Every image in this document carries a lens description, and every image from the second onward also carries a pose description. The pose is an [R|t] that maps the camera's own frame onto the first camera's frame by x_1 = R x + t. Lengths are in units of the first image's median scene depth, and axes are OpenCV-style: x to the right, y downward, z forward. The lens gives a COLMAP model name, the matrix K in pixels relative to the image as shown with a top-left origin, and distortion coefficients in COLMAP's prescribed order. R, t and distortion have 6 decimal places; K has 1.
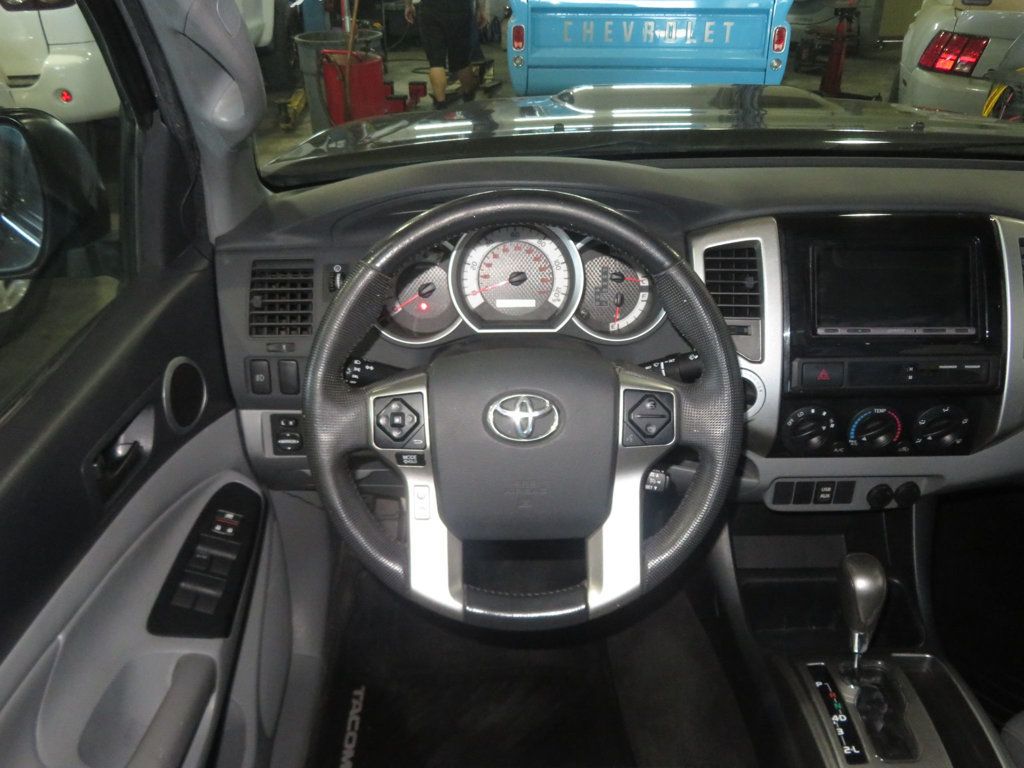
lens RADIAL K [[862.9, 0, 509.8], [0, 862.9, 382.8], [0, 0, 1]] dist [-0.013847, -0.010218]
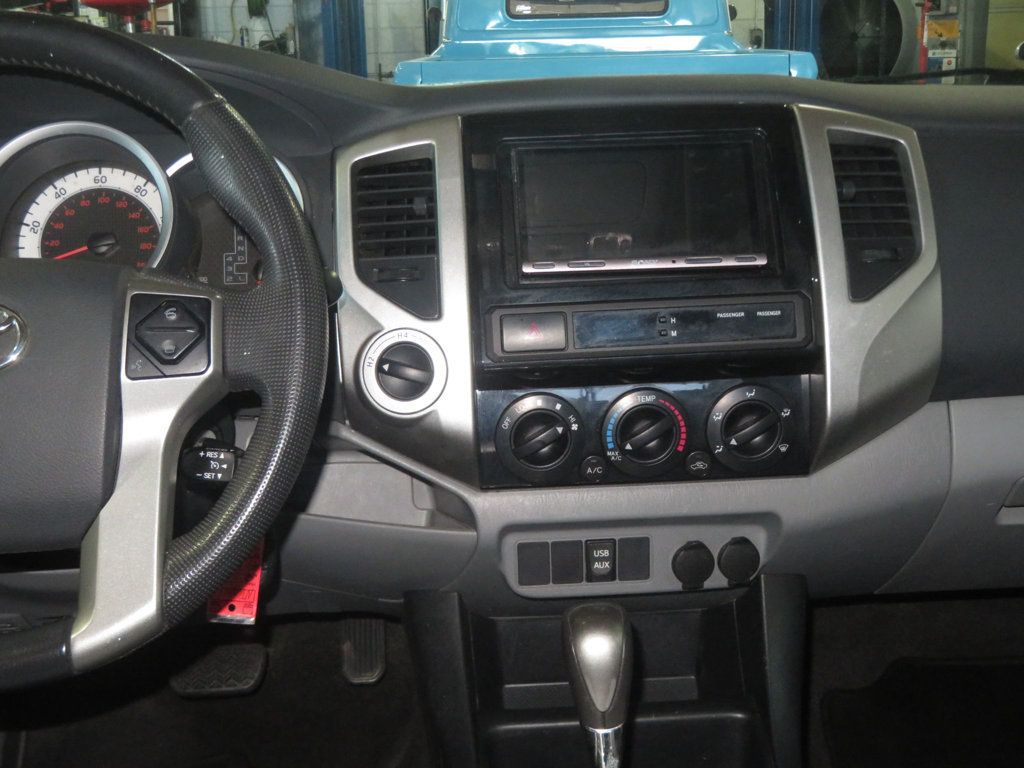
lens RADIAL K [[1397.6, 0, 510.3], [0, 1397.6, 378.8], [0, 0, 1]] dist [-0.009905, 0.000000]
pose [[0.998788, -0.036352, 0.033168, 0.294654], [0.043252, 0.969967, -0.239358, 0.257571], [-0.023470, 0.240503, 0.970365, 0.001910]]
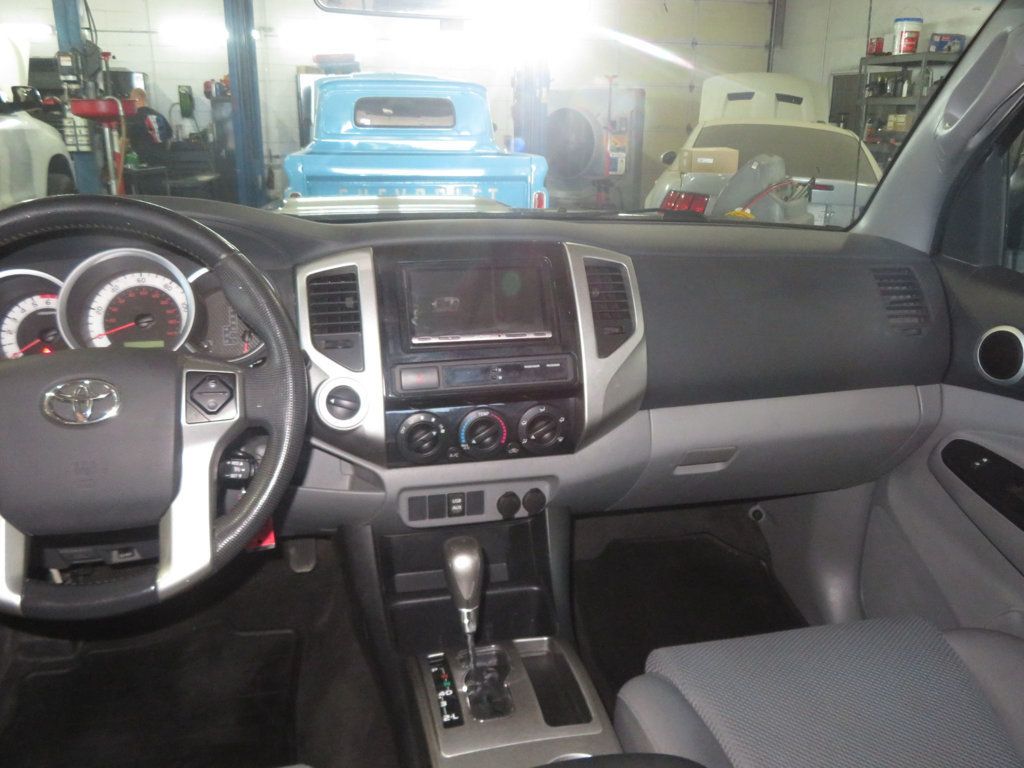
lens RADIAL K [[862.9, 0, 516.3], [0, 862.9, 385.6], [0, 0, 1]] dist [-0.013847, -0.010218]
pose [[0.975189, -0.054374, 0.214594, 0.234595], [0.094730, 0.978628, -0.182519, 0.200242], [-0.200083, 0.198319, 0.959498, -0.071816]]
